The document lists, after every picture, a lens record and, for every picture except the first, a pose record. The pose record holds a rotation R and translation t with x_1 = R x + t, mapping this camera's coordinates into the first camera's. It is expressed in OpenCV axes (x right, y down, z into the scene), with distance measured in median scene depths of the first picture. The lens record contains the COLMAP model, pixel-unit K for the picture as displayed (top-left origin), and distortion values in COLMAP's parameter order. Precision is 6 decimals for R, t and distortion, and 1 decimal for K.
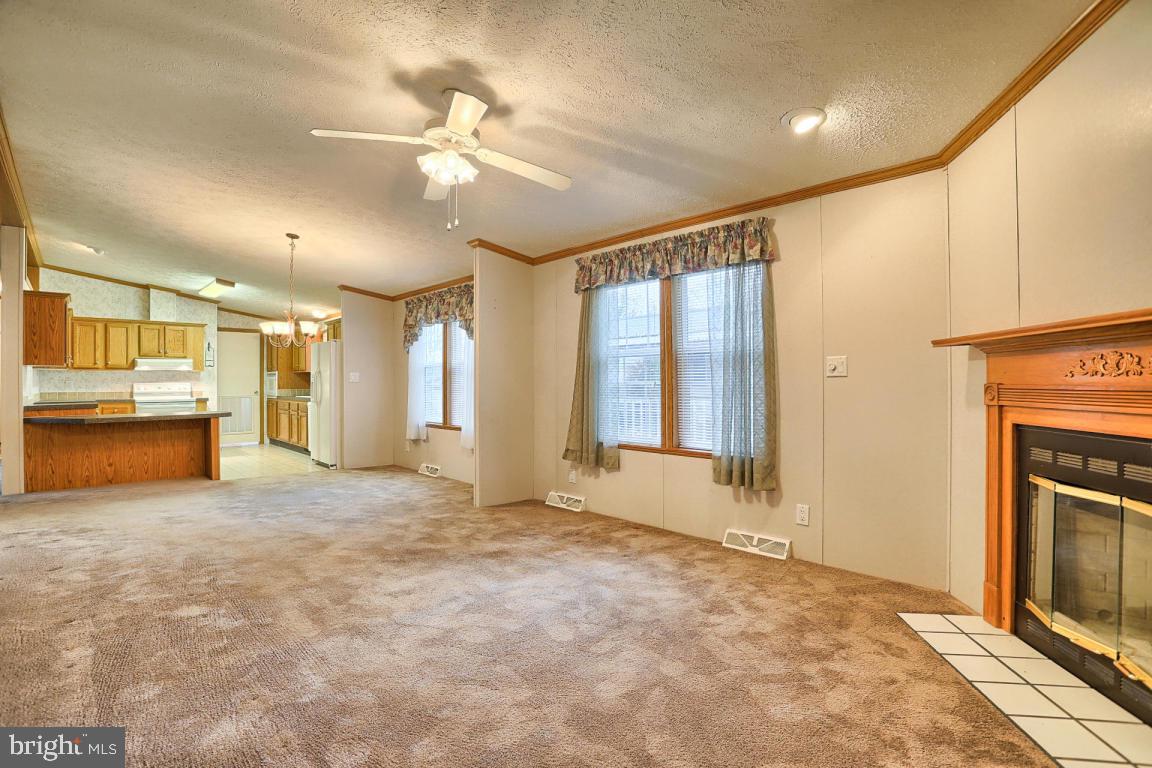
lens RADIAL K [[564.0, 0, 585.0], [0, 564.0, 382.8], [0, 0, 1]] dist [-0.066333, 0.024343]
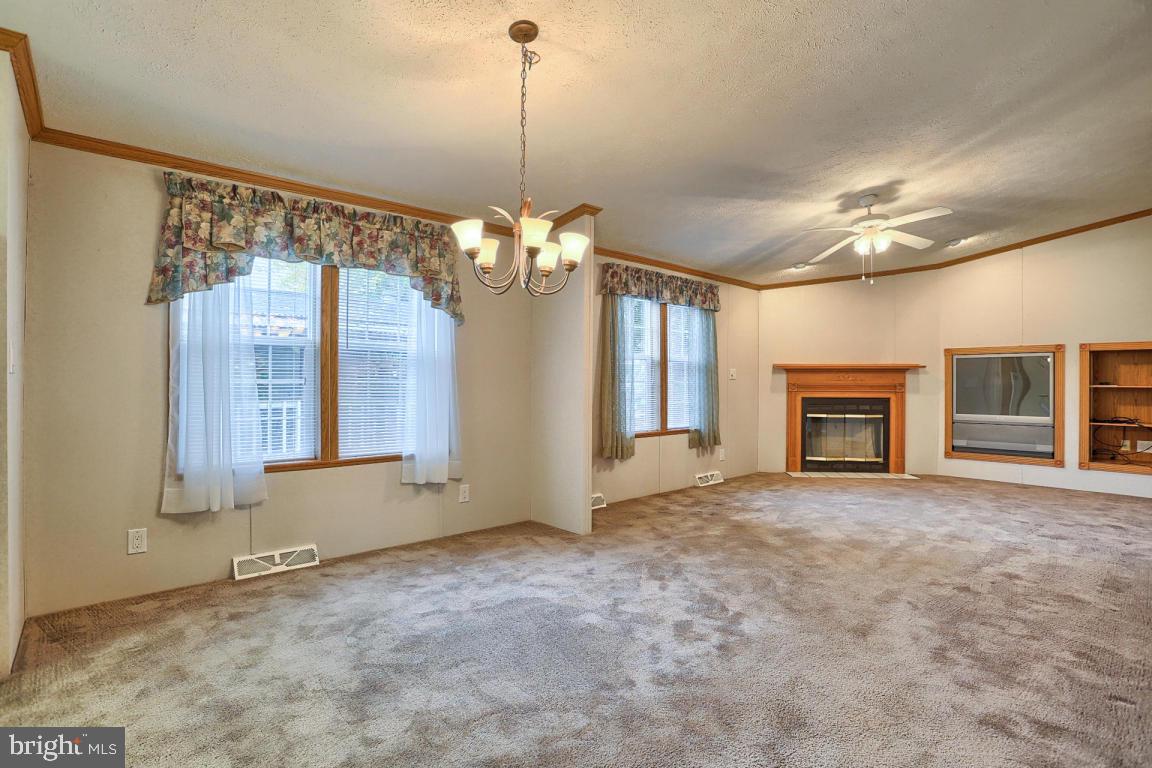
lens RADIAL K [[564.0, 0, 575.5], [0, 564.0, 381.9], [0, 0, 1]] dist [-0.066333, 0.024343]
pose [[0.022113, 0.001182, 0.999755, -0.751549], [-0.004837, 0.999988, -0.001075, 0.001317], [-0.999744, -0.004812, 0.022119, 0.744830]]
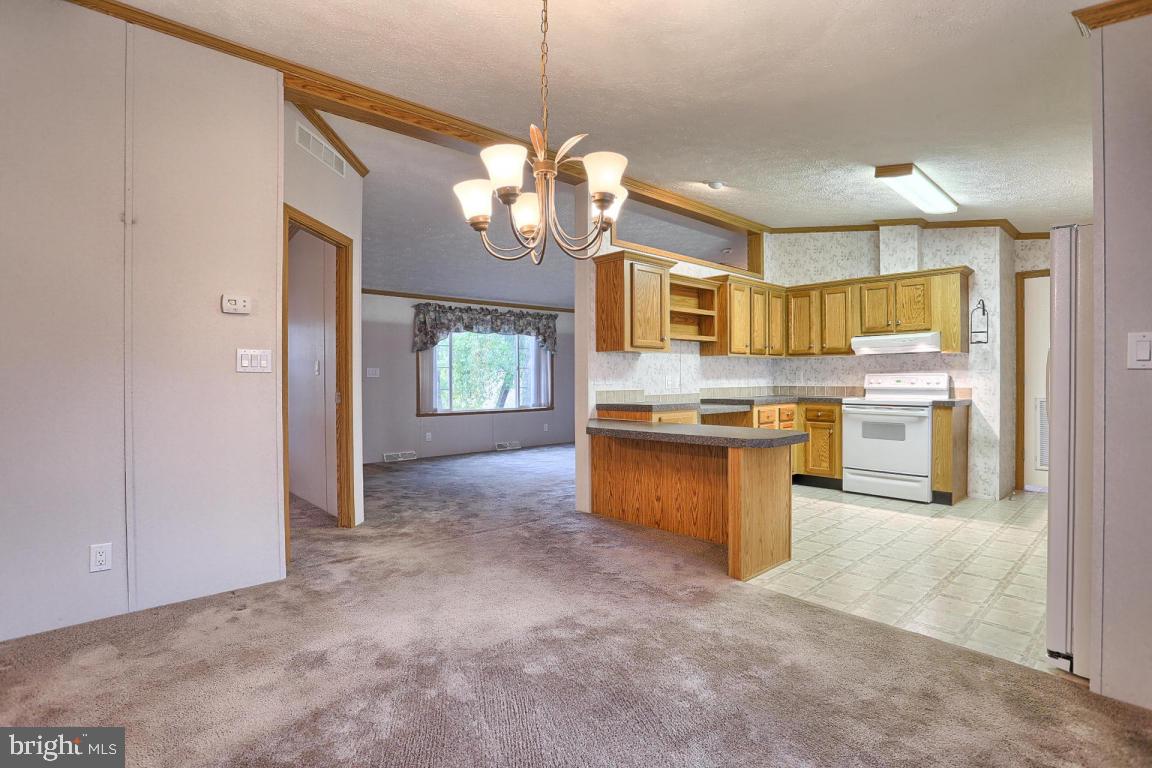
lens RADIAL K [[564.0, 0, 572.5], [0, 564.0, 380.7], [0, 0, 1]] dist [-0.066333, 0.024343]
pose [[-0.023729, 0.010325, -0.999665, -0.169877], [0.003990, 0.999940, 0.010233, 0.000242], [0.999710, -0.003746, -0.023769, 0.803545]]
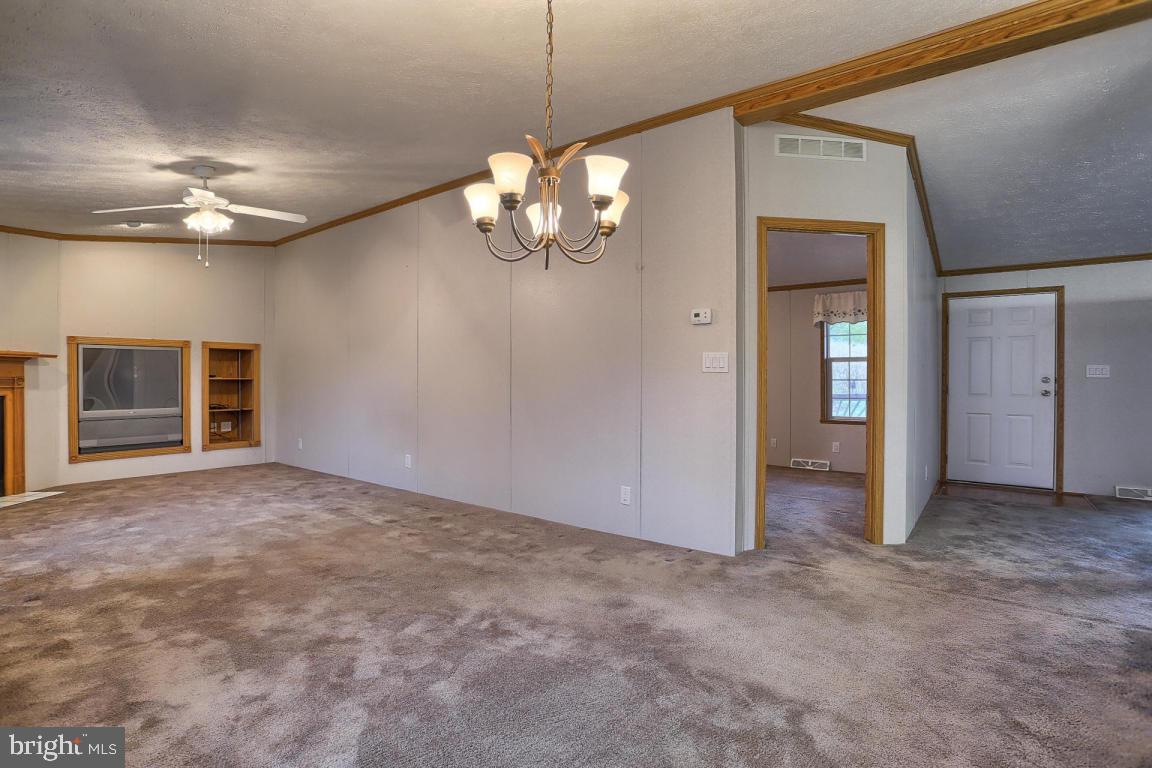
lens RADIAL K [[564.0, 0, 564.3], [0, 564.0, 377.5], [0, 0, 1]] dist [-0.066333, 0.024343]
pose [[-0.988501, 0.000888, -0.151214, -0.382856], [0.000949, 0.999999, -0.000332, 0.002023], [0.151213, -0.000471, -0.988501, 1.036180]]
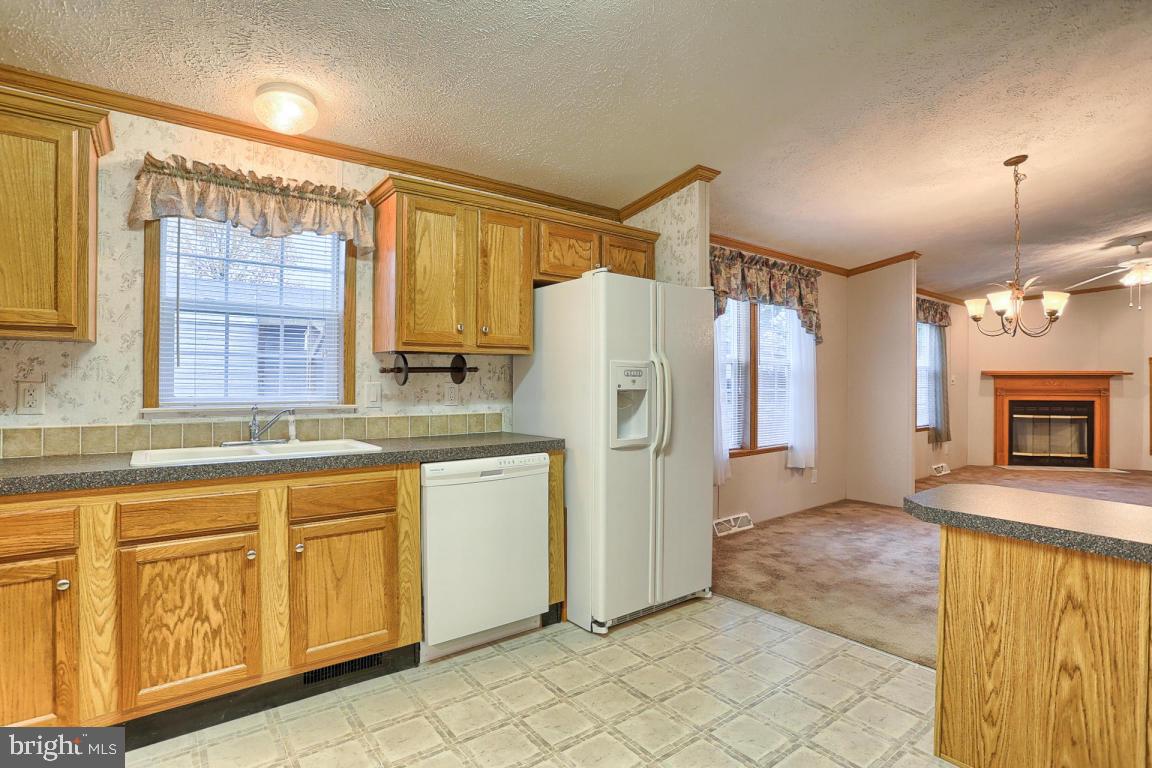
lens RADIAL K [[564.0, 0, 596.4], [0, 564.0, 374.8], [0, 0, 1]] dist [-0.066333, 0.024343]
pose [[0.088855, 0.013864, 0.995948, -0.944883], [-0.005595, 0.999894, -0.013420, -0.006984], [-0.996029, -0.004380, 0.088923, 1.115035]]
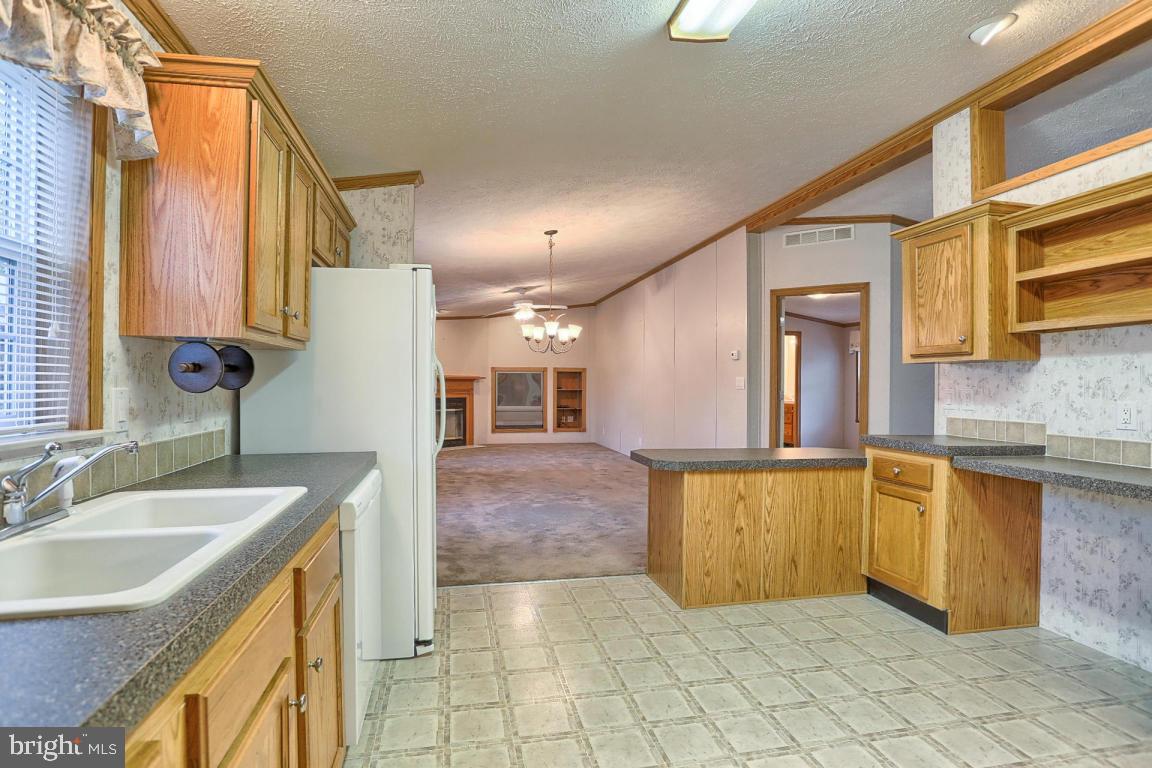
lens RADIAL K [[564.0, 0, 554.2], [0, 564.0, 379.4], [0, 0, 1]] dist [-0.066333, 0.024343]
pose [[-0.839460, 0.004358, 0.543404, -0.824358], [-0.002475, 0.999927, -0.011842, -0.007378], [-0.543416, -0.011286, -0.839388, 1.408407]]
